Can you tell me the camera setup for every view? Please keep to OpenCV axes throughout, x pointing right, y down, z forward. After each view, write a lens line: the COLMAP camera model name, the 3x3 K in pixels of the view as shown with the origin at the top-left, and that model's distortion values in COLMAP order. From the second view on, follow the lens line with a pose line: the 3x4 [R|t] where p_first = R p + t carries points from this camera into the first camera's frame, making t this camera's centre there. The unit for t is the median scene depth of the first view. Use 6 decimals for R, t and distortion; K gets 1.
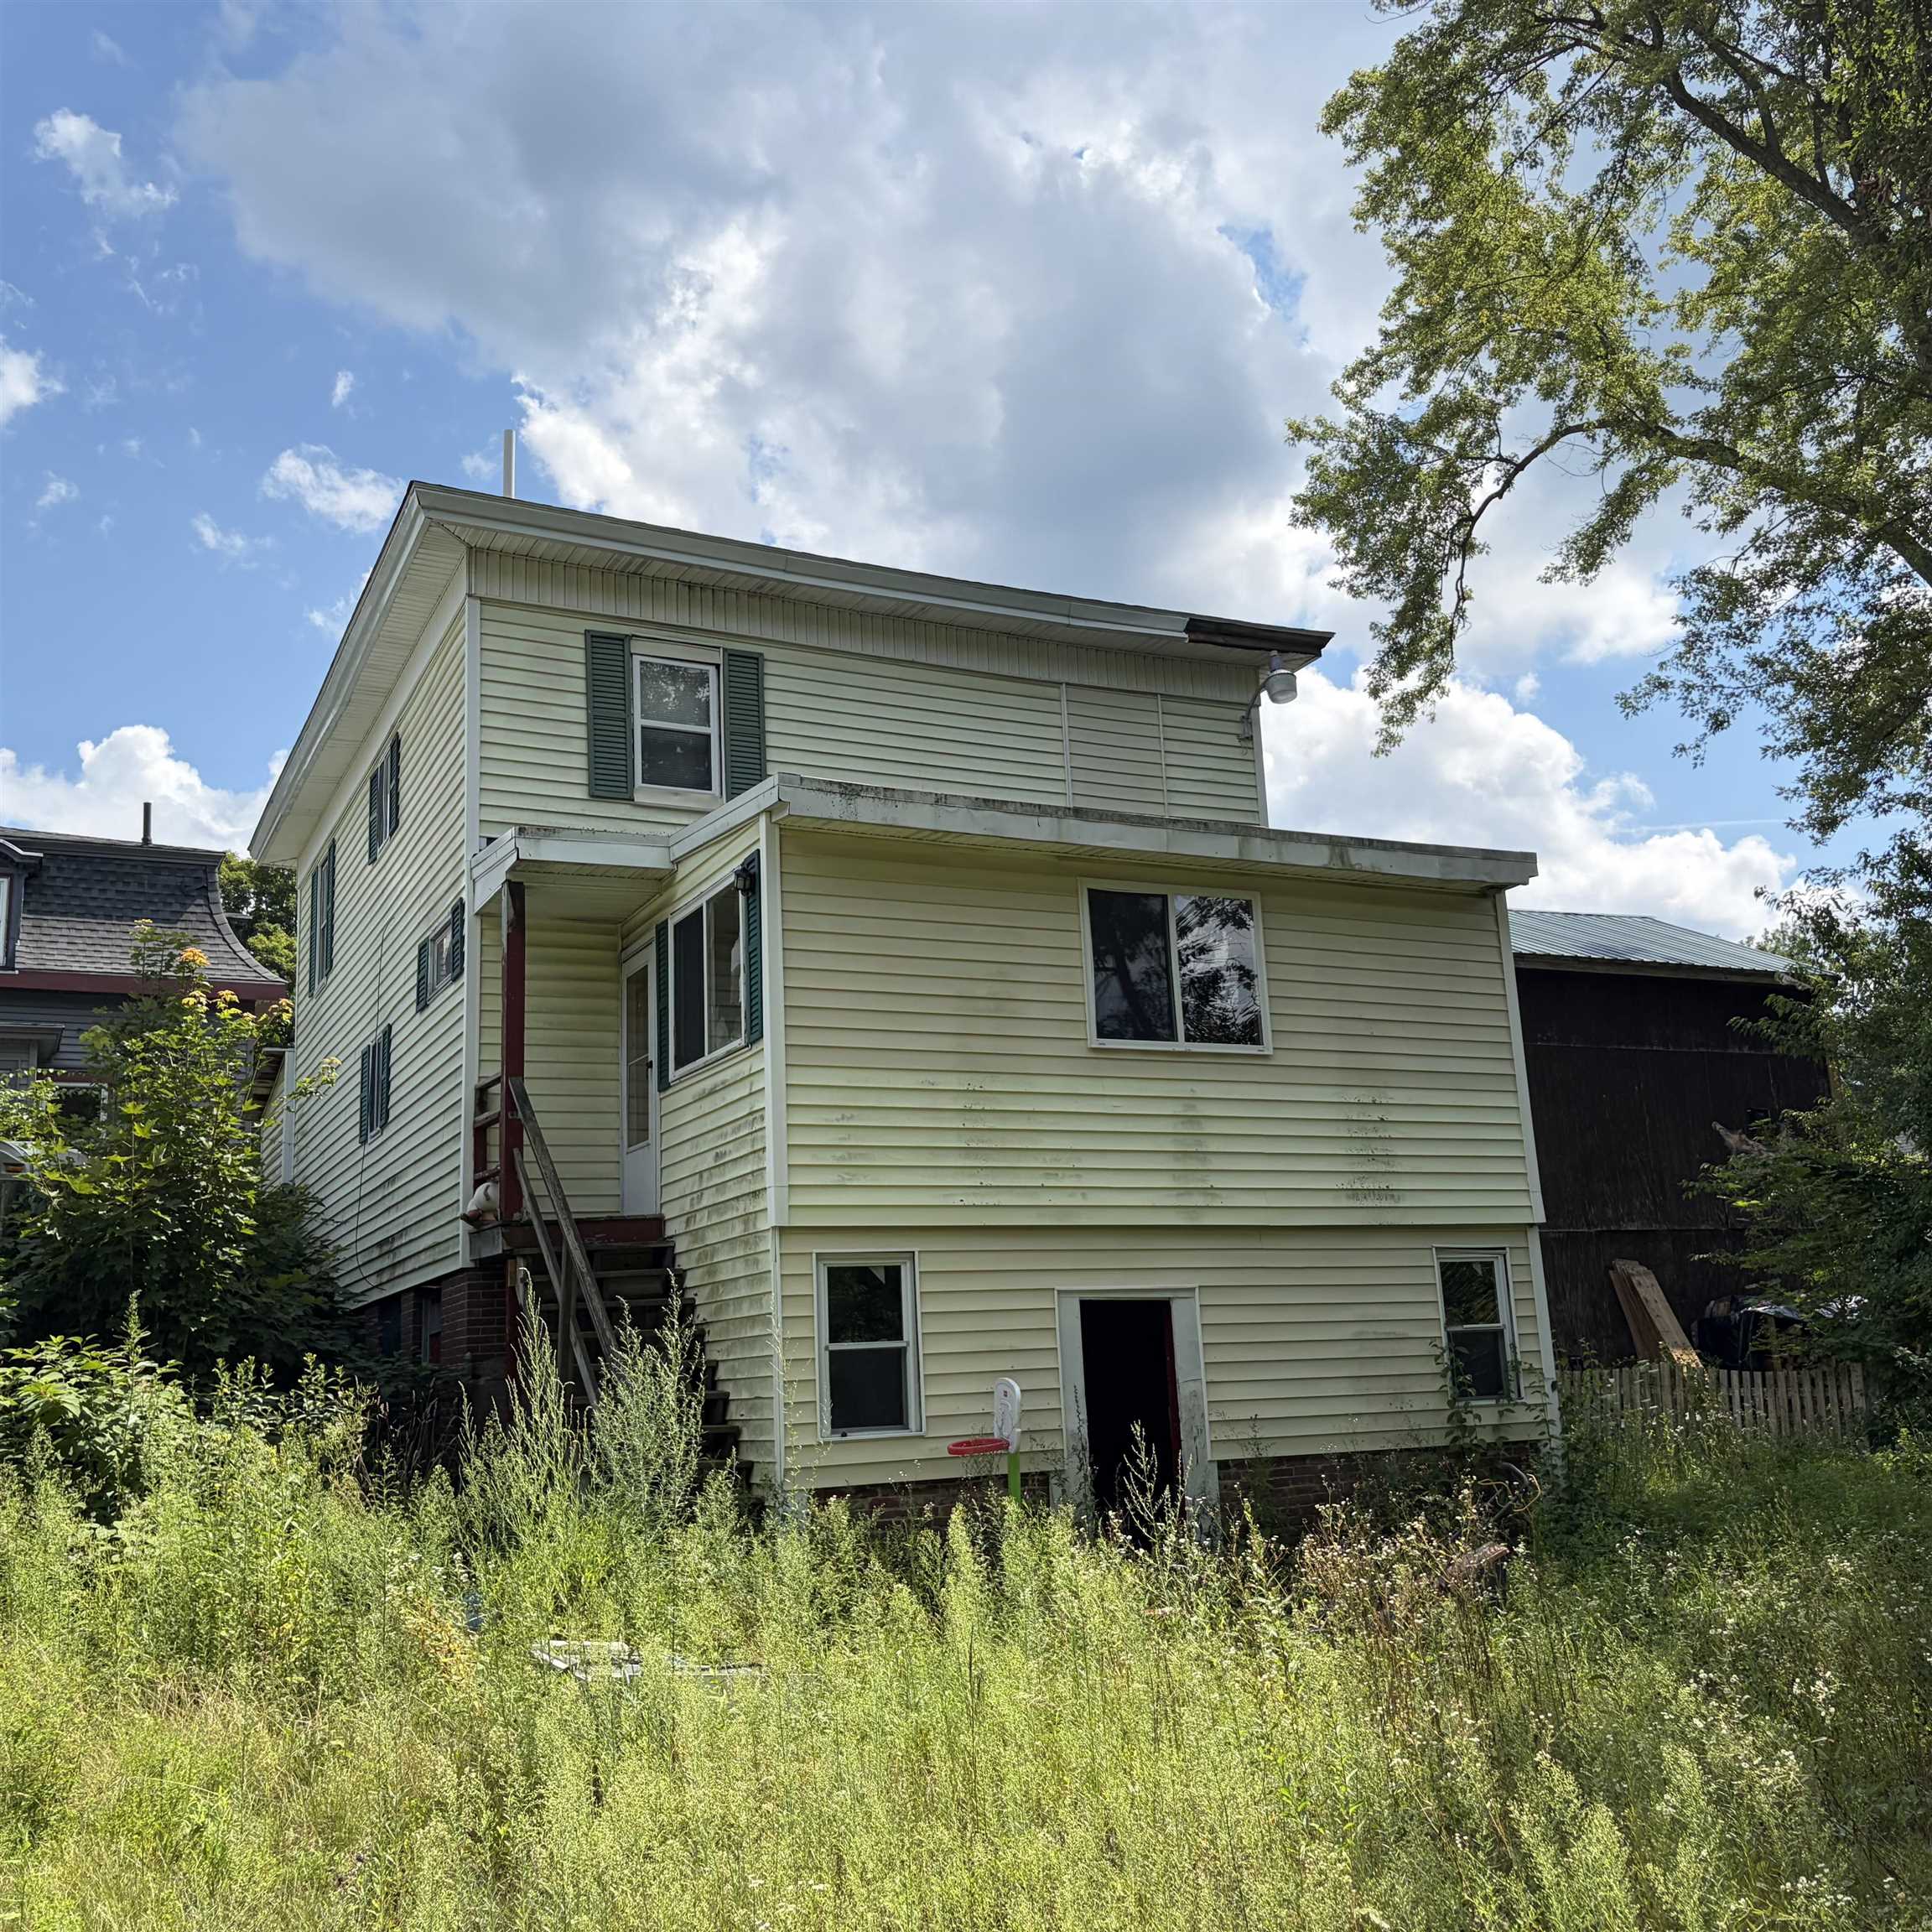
lens RADIAL K [[1909.4, 0, 966.1], [0, 1909.4, 980.3], [0, 0, 1]] dist [0.041027, 0.000000]
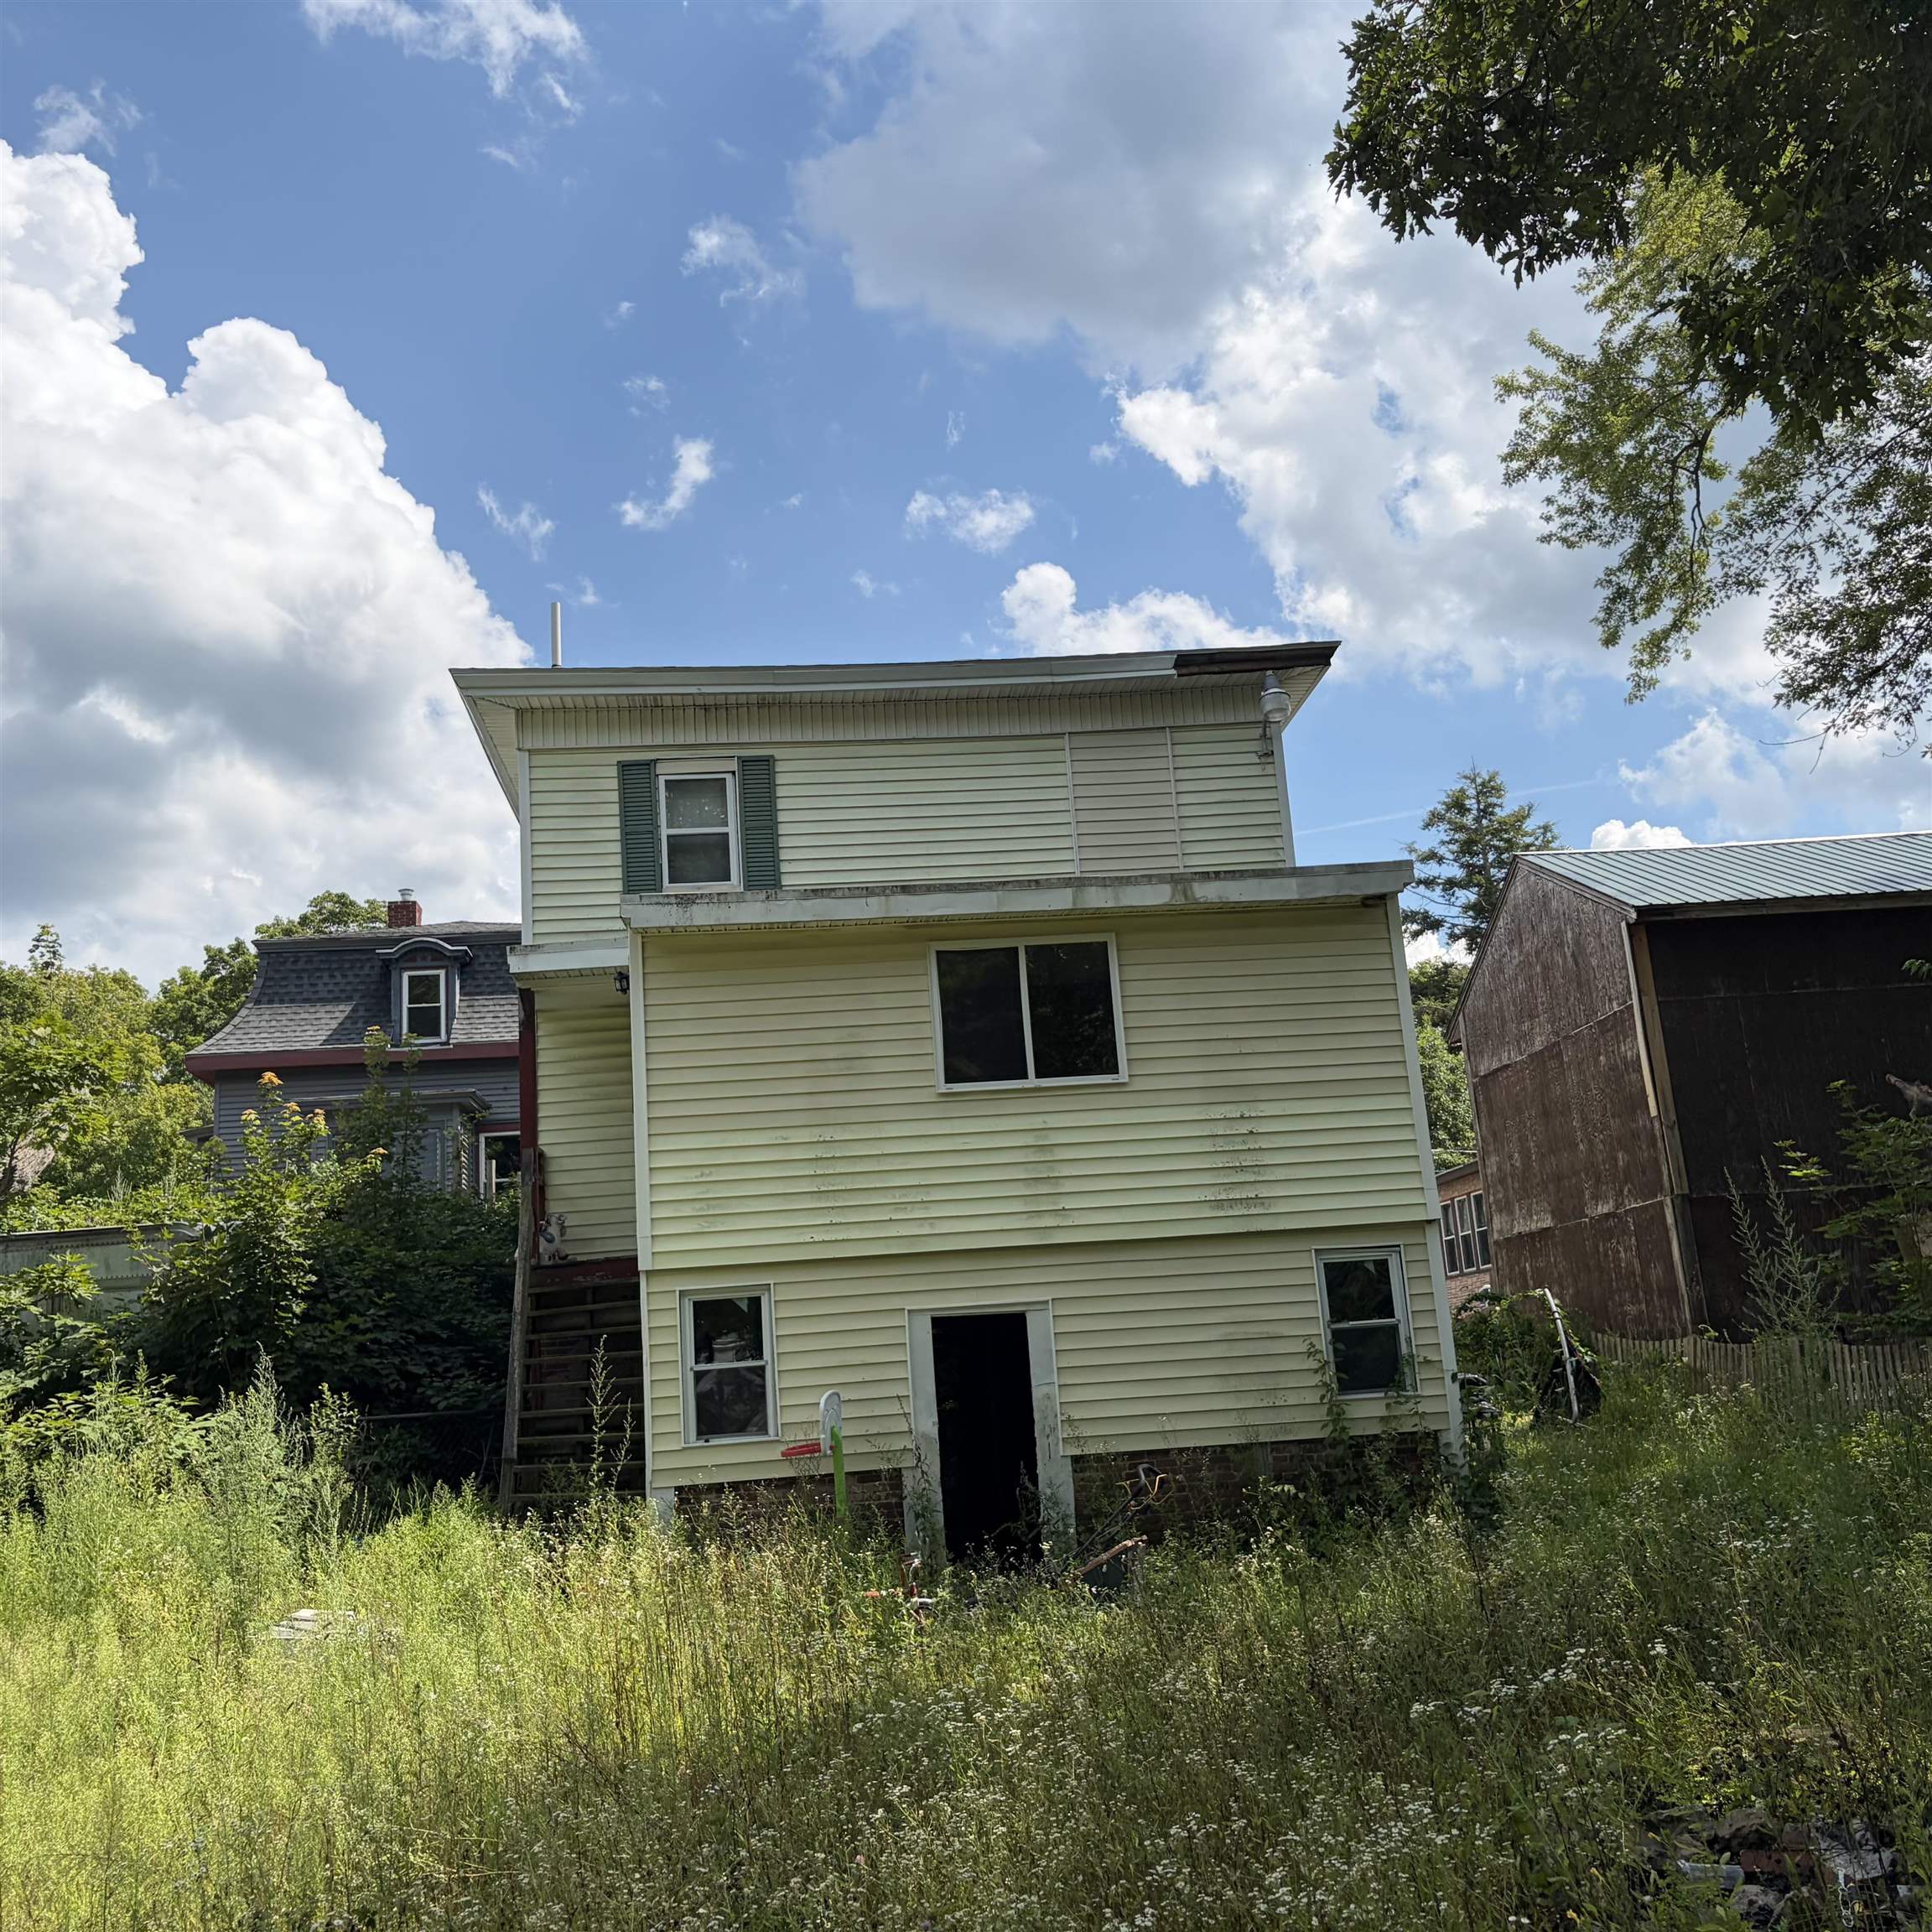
lens RADIAL K [[1909.4, 0, 967.6], [0, 1909.4, 950.9], [0, 0, 1]] dist [0.041027, 0.000000]
pose [[0.929268, -0.100481, -0.355479, 0.460229], [0.103075, 0.994605, -0.011689, -0.031438], [0.354736, -0.025778, 0.934611, -0.047737]]
